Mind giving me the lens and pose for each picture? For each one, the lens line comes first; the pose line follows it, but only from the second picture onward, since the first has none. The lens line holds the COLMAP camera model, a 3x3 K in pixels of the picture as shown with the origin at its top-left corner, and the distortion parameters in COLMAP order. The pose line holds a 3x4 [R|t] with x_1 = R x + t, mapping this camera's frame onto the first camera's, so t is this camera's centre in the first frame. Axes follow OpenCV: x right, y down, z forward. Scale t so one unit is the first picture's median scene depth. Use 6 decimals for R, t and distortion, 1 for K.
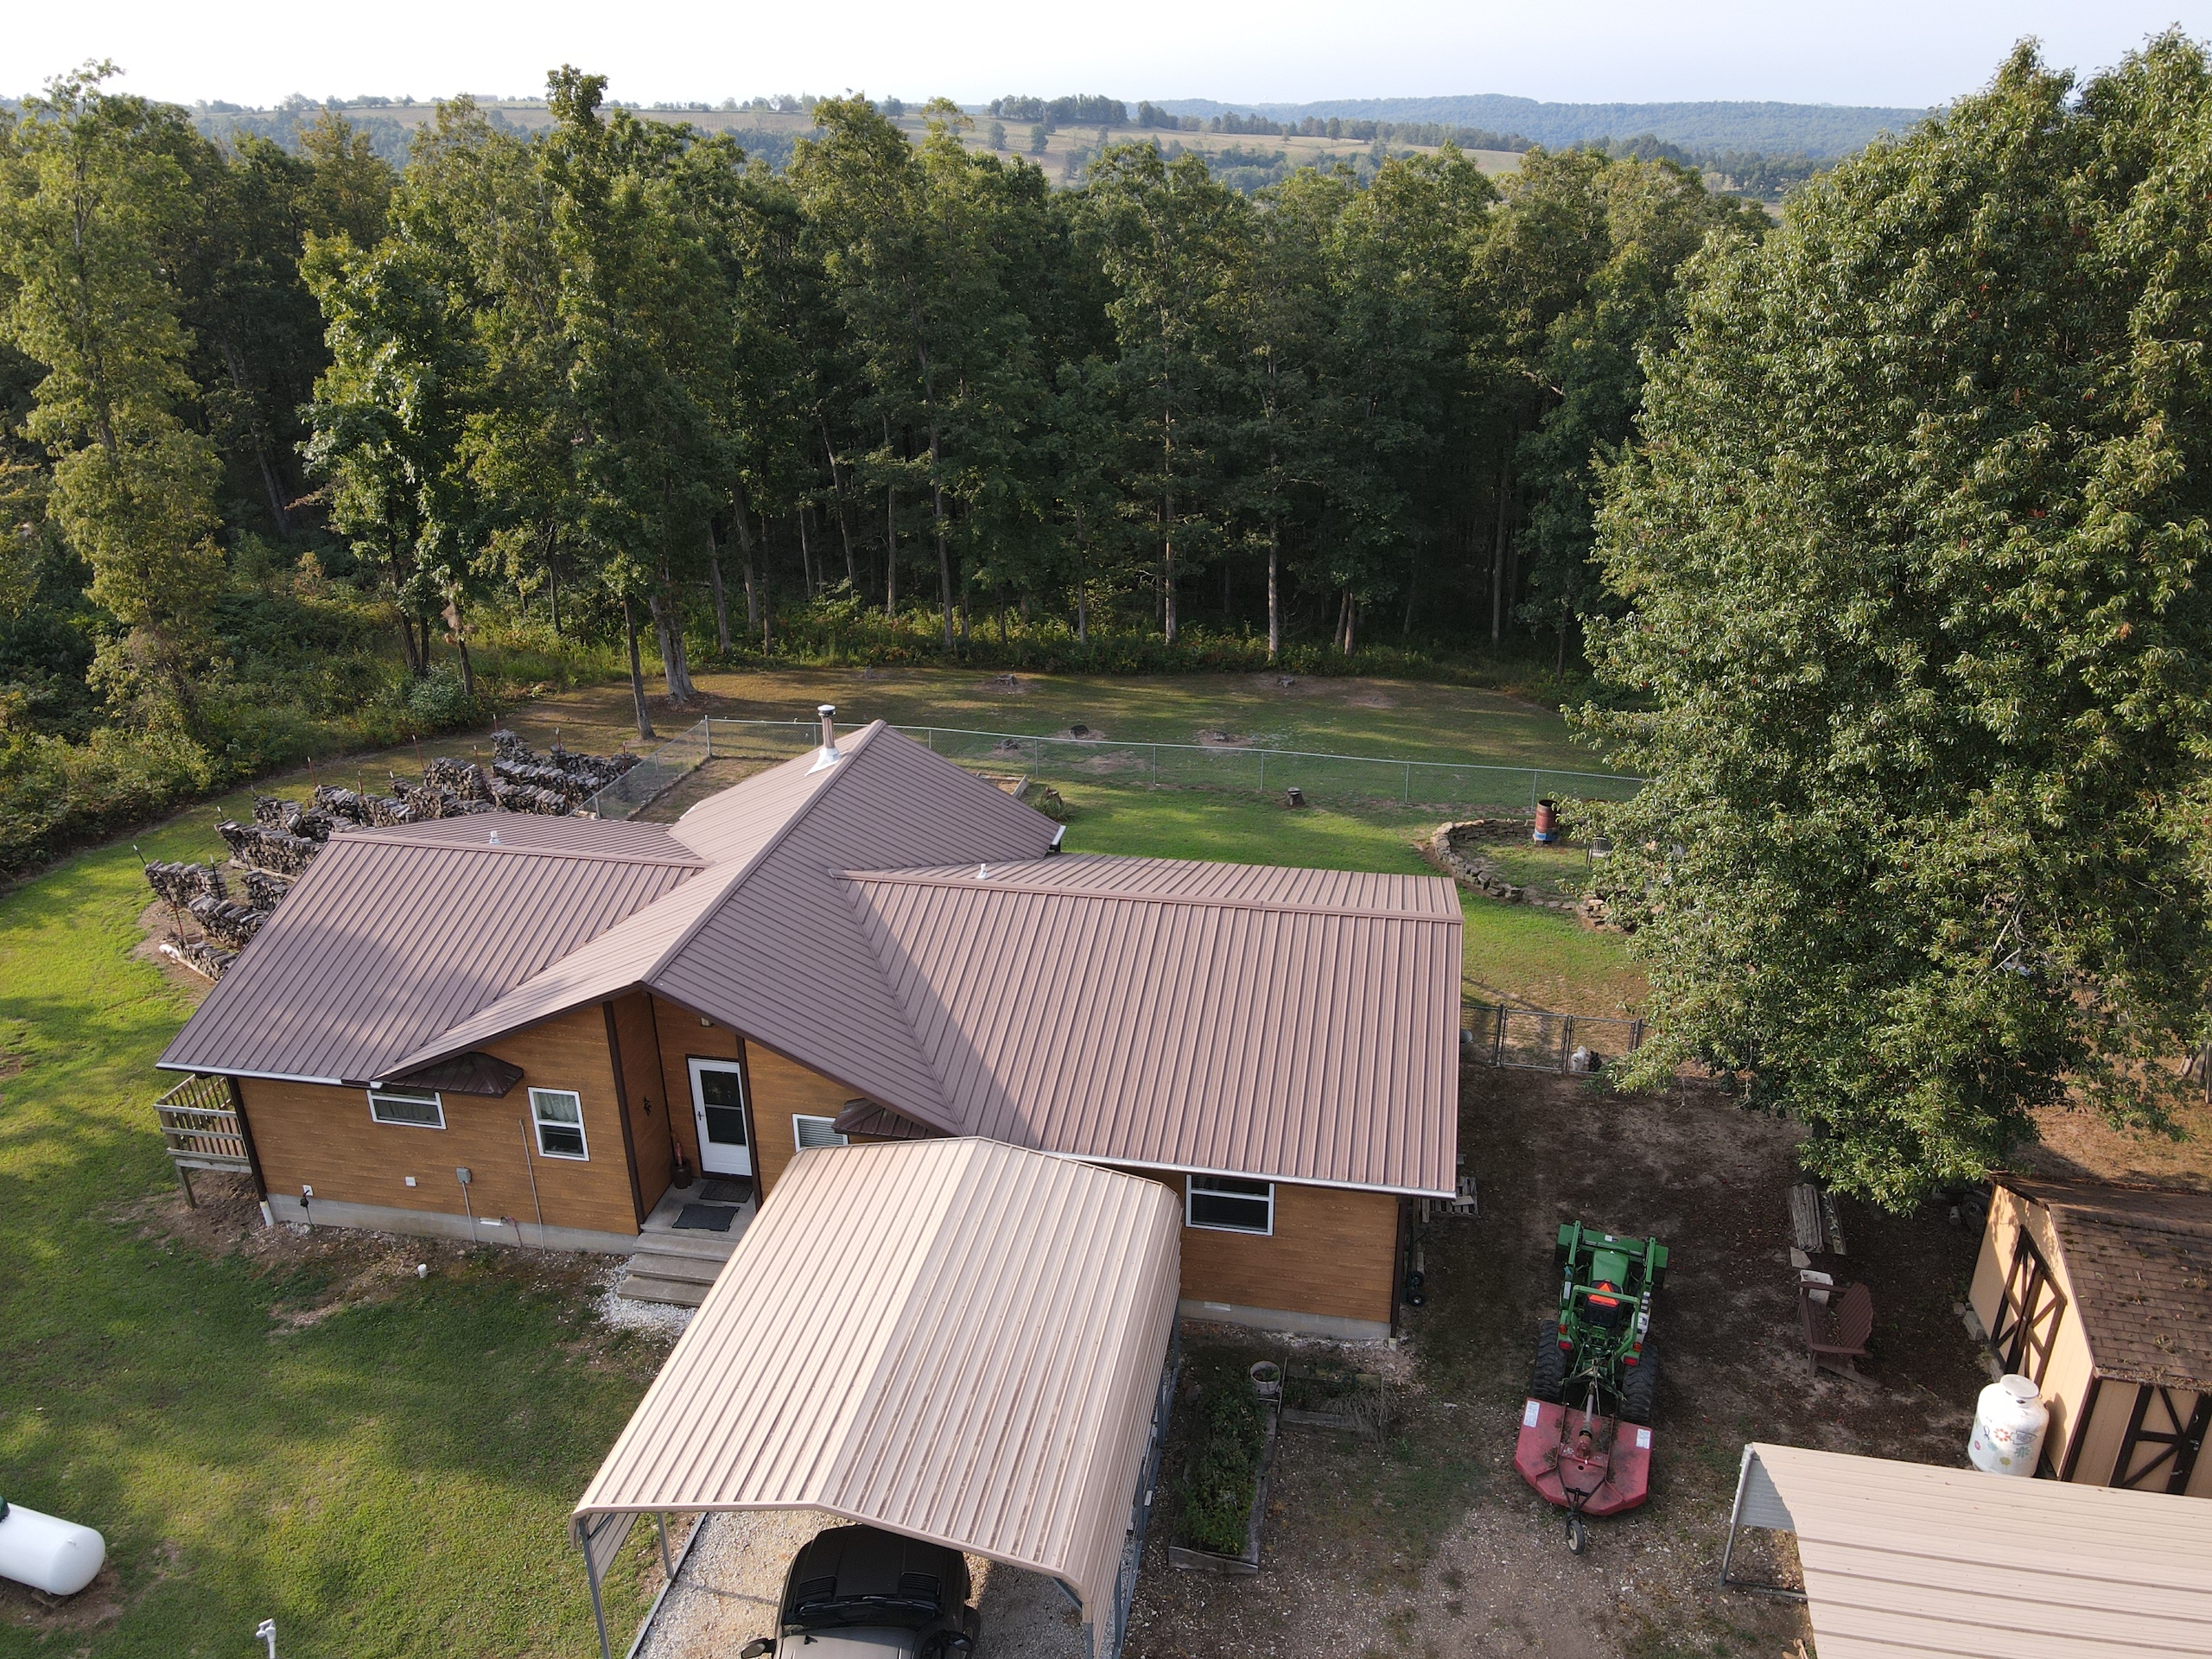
lens RADIAL K [[1618.0, 0, 1104.2], [0, 1618.0, 835.7], [0, 0, 1]] dist [0.035518, -0.027899]
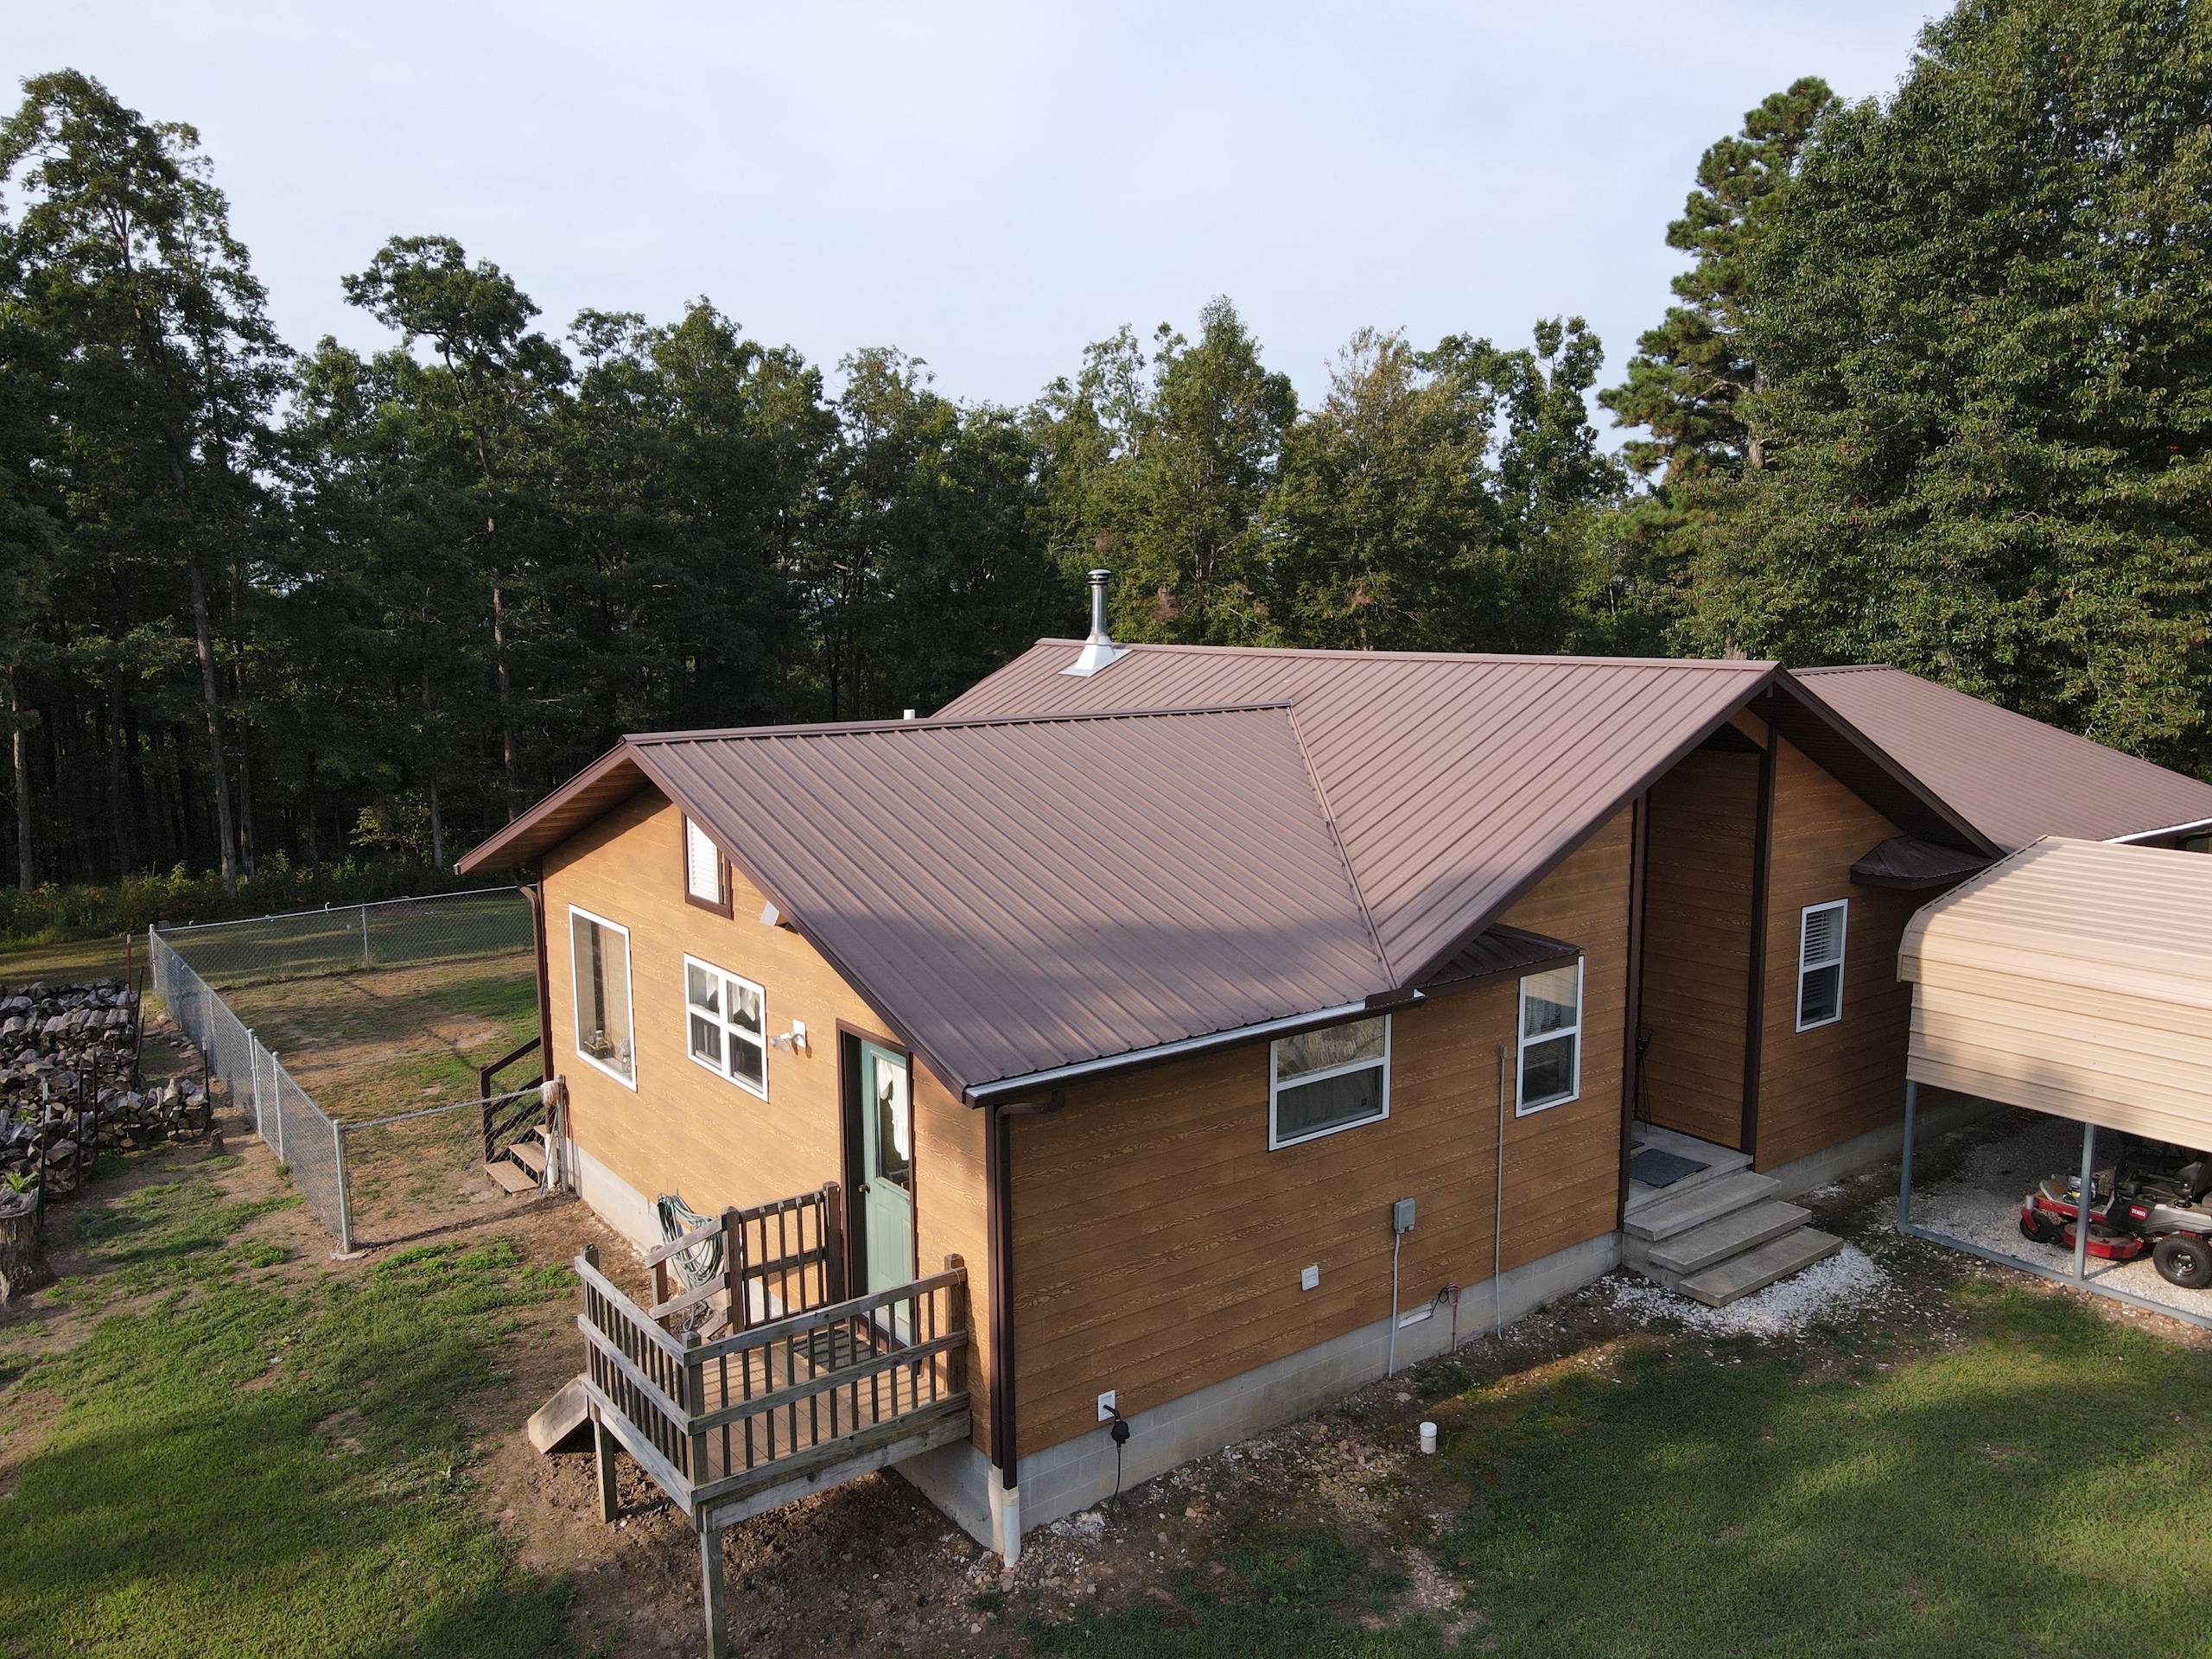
lens RADIAL K [[1632.0, 0, 1103.8], [0, 1632.0, 830.3], [0, 0, 1]] dist [-0.003963, 0.028144]
pose [[0.671269, -0.098281, 0.734669, -0.793313], [0.299377, 0.942675, -0.147433, 0.141812], [-0.678065, 0.318910, 0.662212, 0.685322]]
